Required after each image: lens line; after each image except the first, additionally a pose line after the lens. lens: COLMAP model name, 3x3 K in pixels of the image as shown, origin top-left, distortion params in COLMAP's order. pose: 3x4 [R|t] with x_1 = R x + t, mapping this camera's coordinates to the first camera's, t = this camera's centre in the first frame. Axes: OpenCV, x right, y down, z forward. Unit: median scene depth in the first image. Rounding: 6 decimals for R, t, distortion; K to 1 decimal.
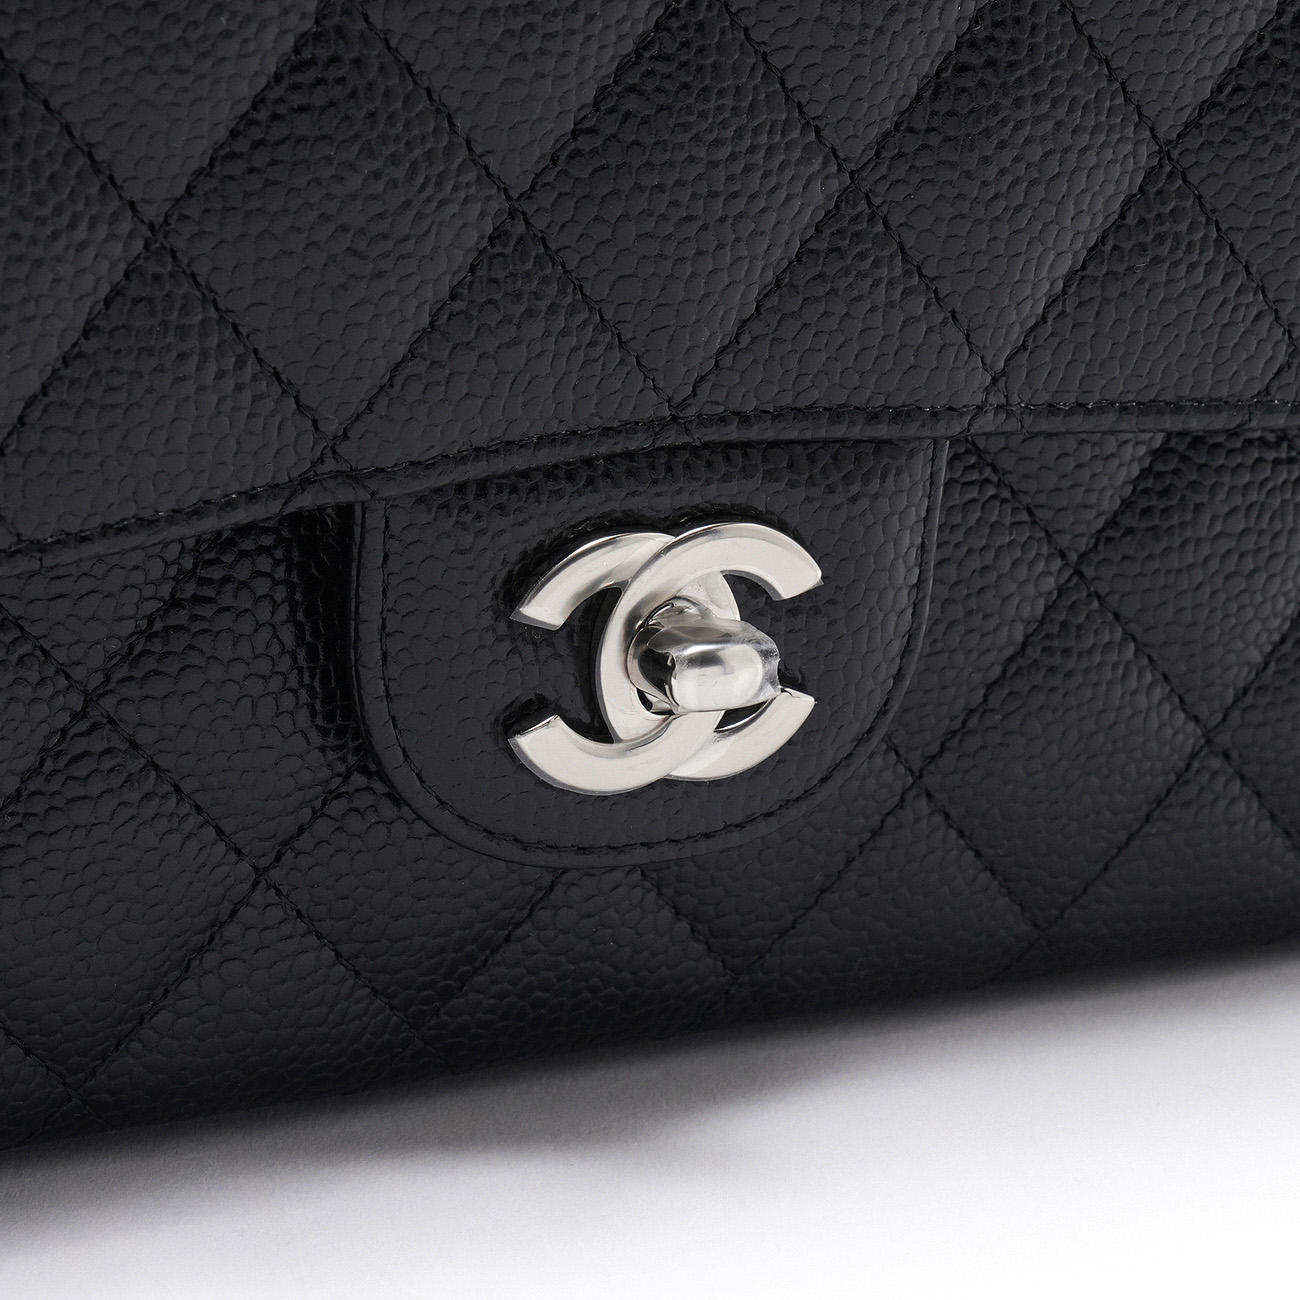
lens RADIAL K [[4960.3, 0, 650.0], [0, 4960.3, 650.0], [0, 0, 1]] dist [0.113567, 0.703640]
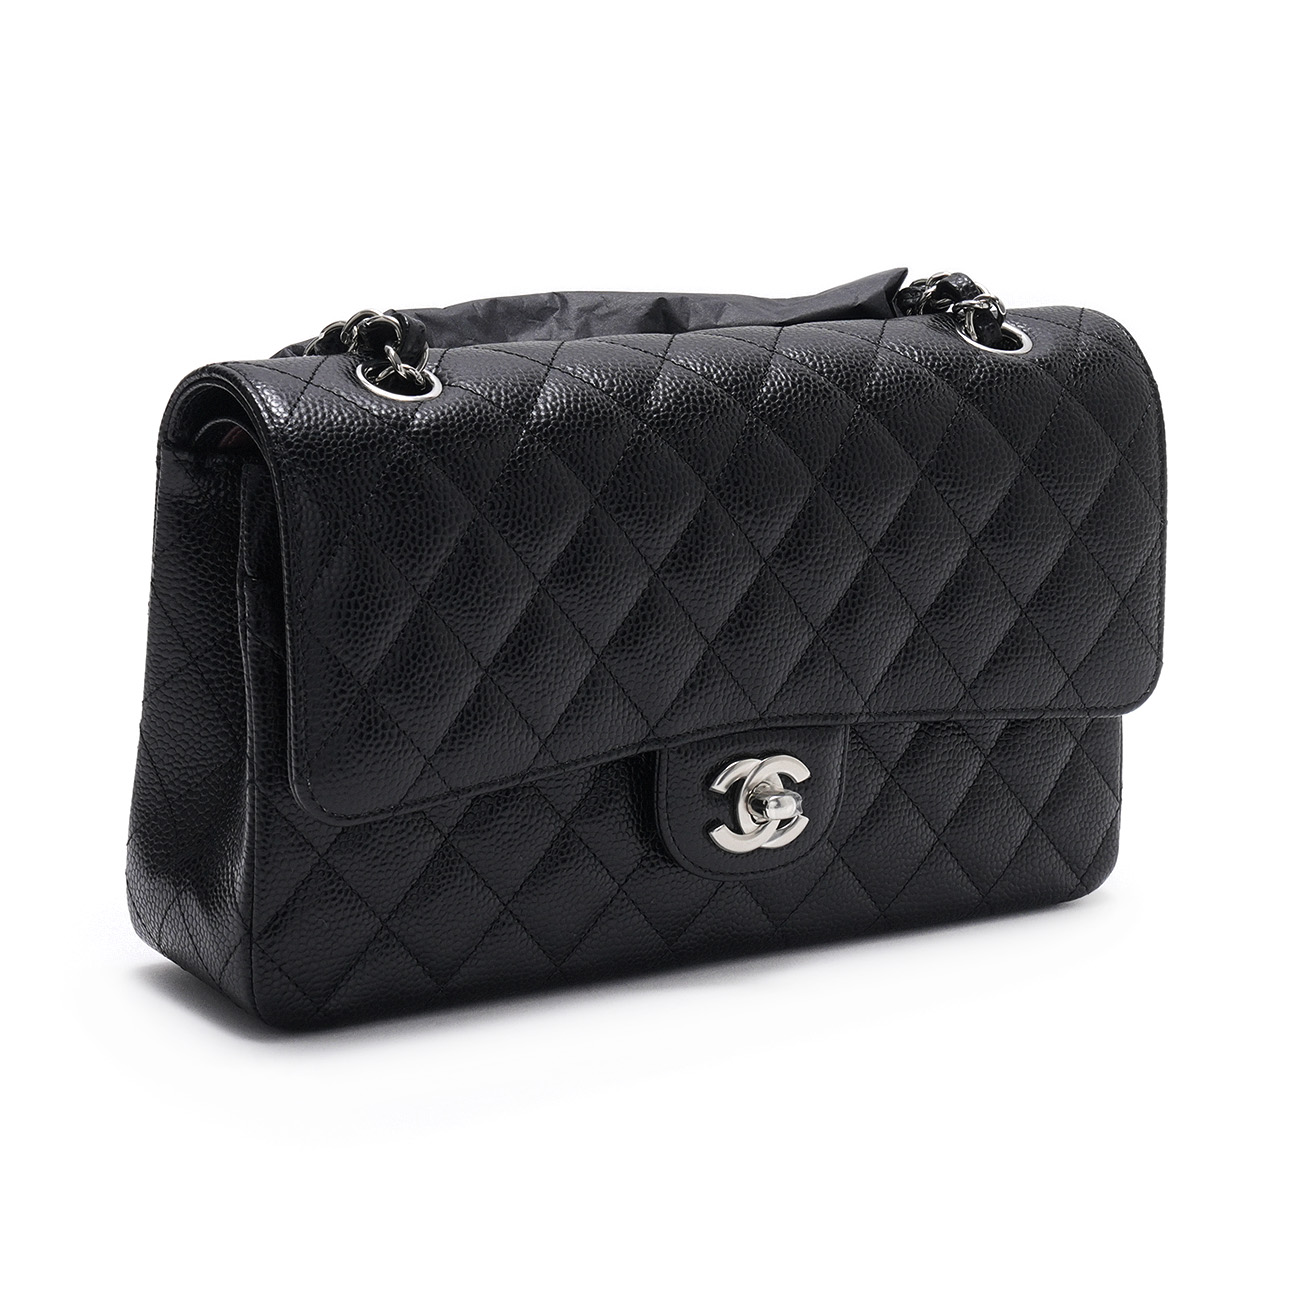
lens RADIAL K [[3552.1, 0, 650.0], [0, 3552.1, 650.0], [0, 0, 1]] dist [0.105159, 0.114928]
pose [[0.994659, -0.038511, 0.095761, -0.249877], [0.048930, 0.992842, -0.108956, 0.132159], [-0.090879, 0.113060, 0.989423, -1.011621]]
